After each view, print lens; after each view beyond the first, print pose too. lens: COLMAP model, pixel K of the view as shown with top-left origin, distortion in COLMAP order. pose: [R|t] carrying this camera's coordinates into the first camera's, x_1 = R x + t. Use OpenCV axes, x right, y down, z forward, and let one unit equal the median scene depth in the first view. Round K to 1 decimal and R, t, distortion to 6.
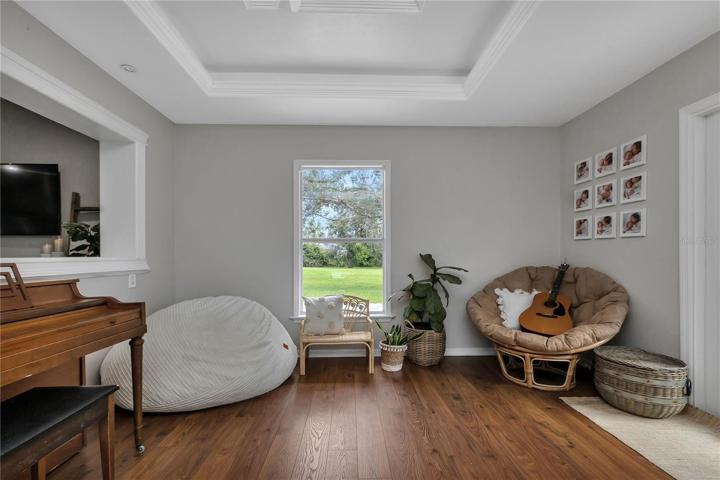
lens RADIAL K [[317.8, 0, 361.0], [0, 317.8, 259.5], [0, 0, 1]] dist [0.000538, -0.000233]
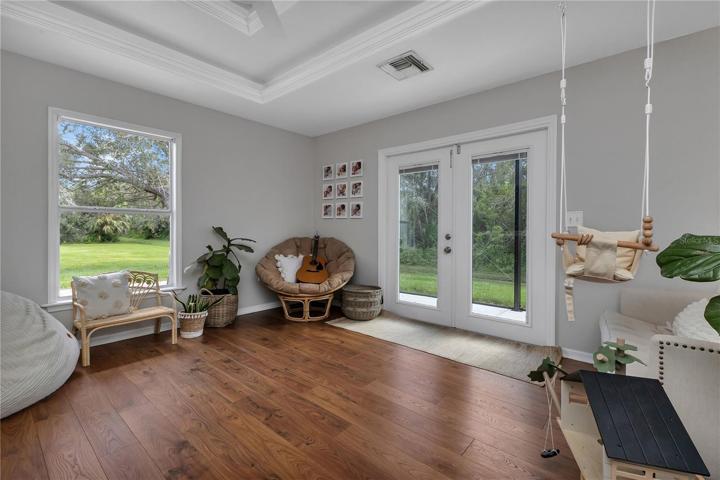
lens RADIAL K [[321.3, 0, 360.0], [0, 321.3, 240.0], [0, 0, 1]] dist [-0.000066, -0.000069]
pose [[0.675544, -0.017892, 0.737102, -0.324504], [0.002282, 0.999751, 0.022176, 0.003880], [-0.737316, -0.013299, 0.675417, -0.132103]]
